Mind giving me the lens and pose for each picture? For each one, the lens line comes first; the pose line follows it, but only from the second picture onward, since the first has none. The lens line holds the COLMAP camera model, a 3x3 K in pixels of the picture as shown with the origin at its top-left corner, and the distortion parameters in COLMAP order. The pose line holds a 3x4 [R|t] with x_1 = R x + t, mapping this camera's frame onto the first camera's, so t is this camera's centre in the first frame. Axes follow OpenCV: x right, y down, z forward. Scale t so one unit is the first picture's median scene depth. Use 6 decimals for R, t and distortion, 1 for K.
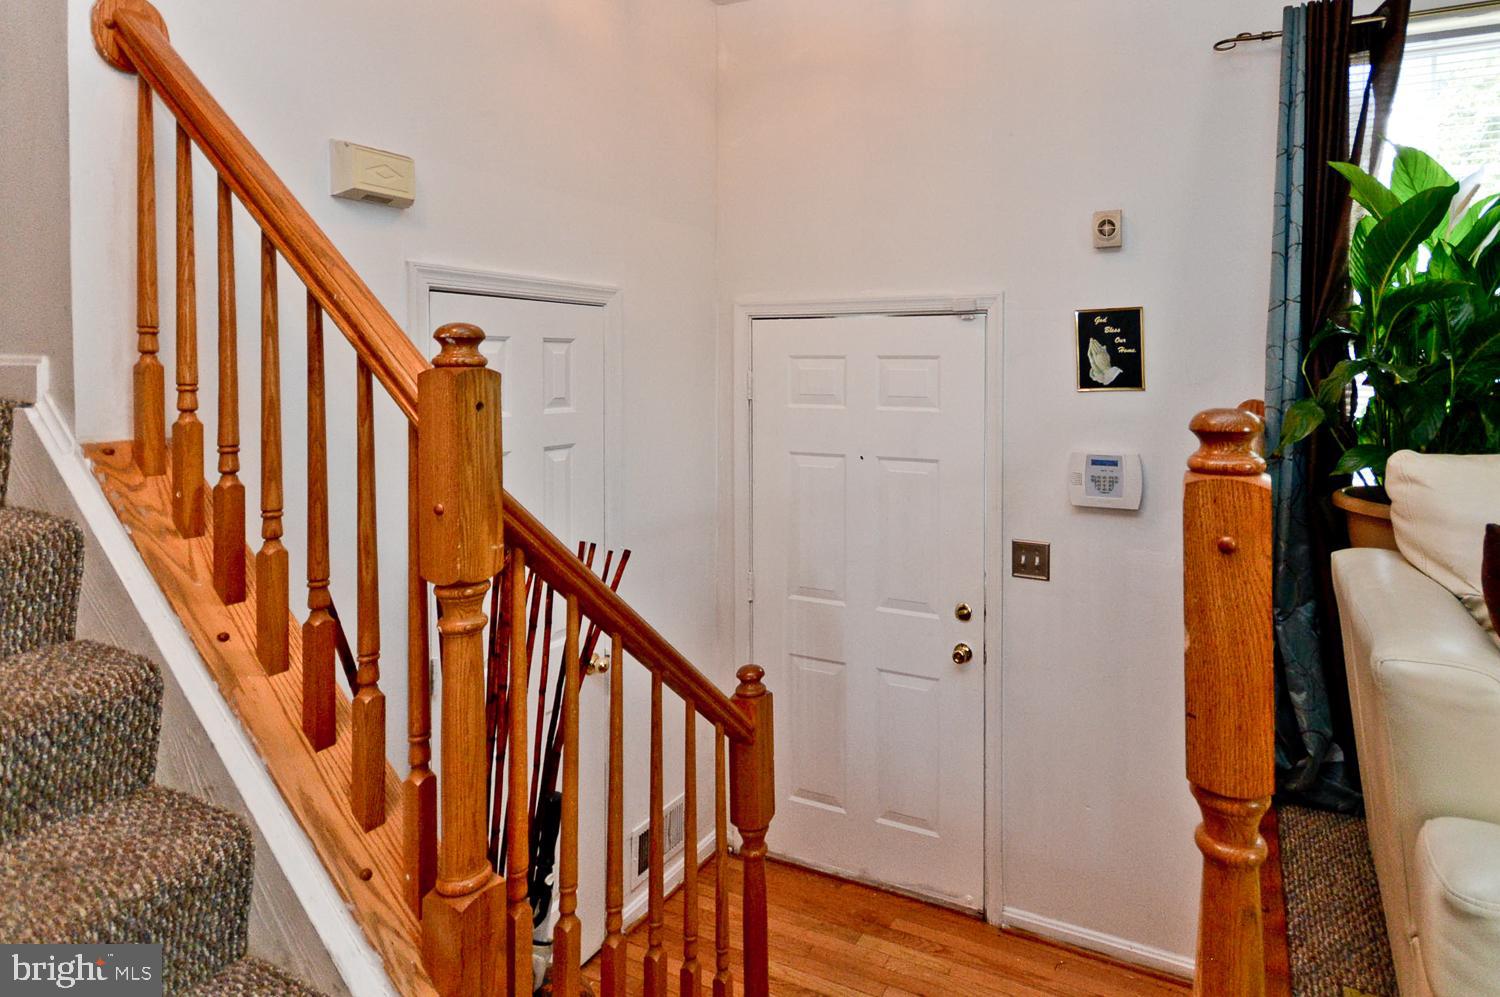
lens RADIAL K [[663.4, 0, 750.4], [0, 663.4, 505.6], [0, 0, 1]] dist [0.027468, -0.015062]
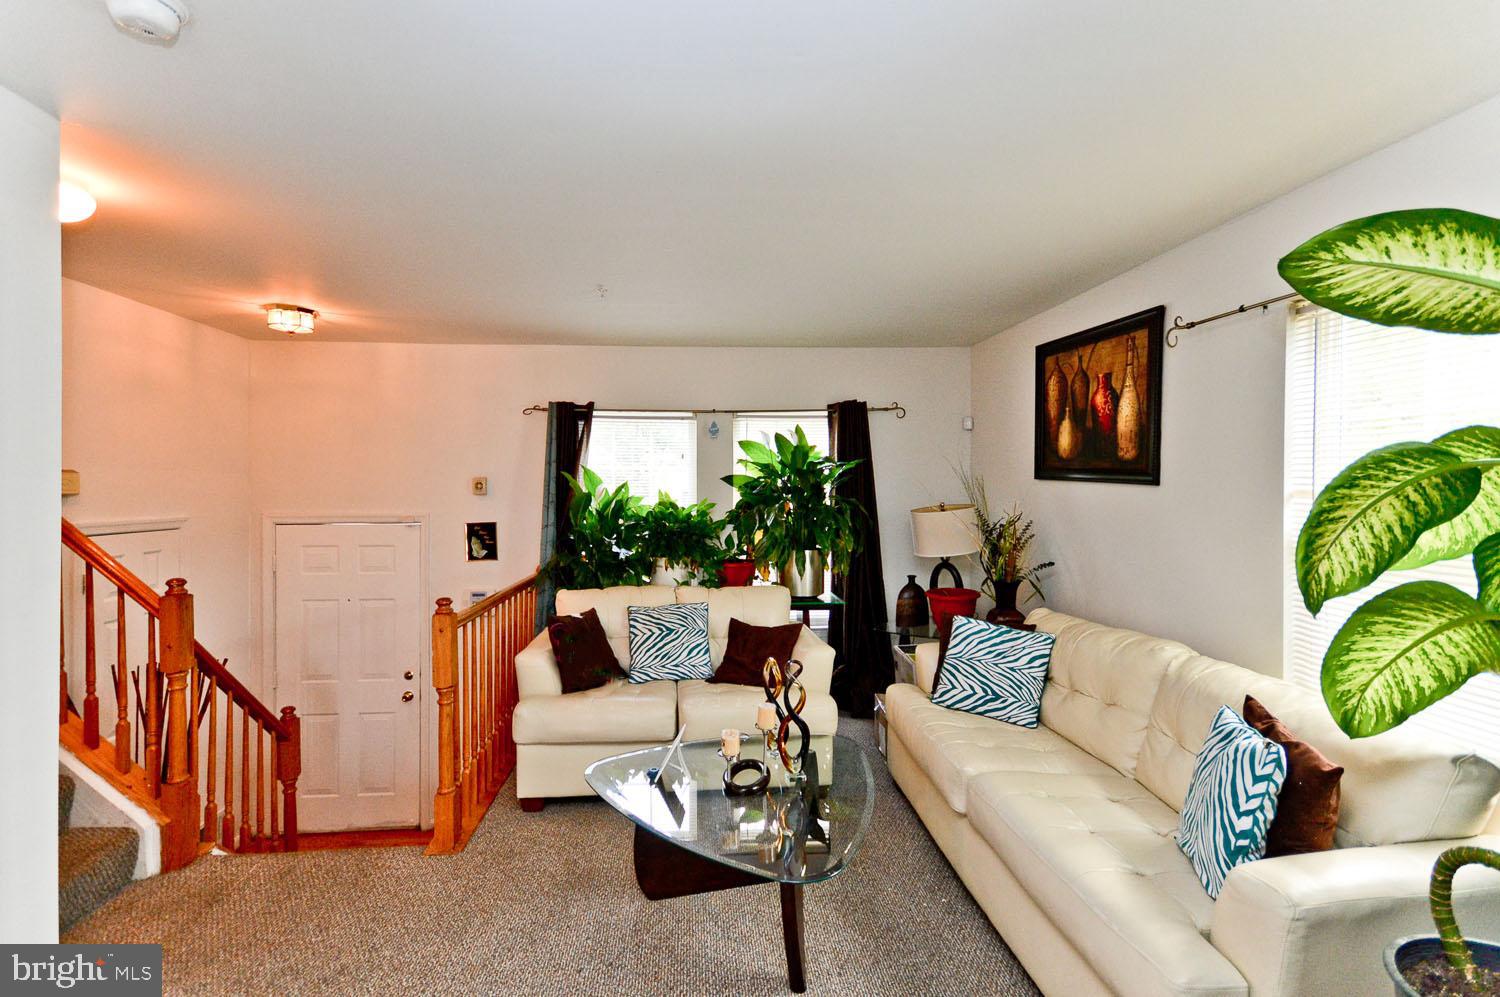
lens RADIAL K [[663.4, 0, 750.4], [0, 663.4, 505.6], [0, 0, 1]] dist [0.027468, -0.015062]
pose [[0.769484, 0.015112, 0.638487, -0.179731], [0.081221, 0.989287, -0.121300, -0.017435], [-0.633480, 0.145197, 0.760014, -1.261812]]
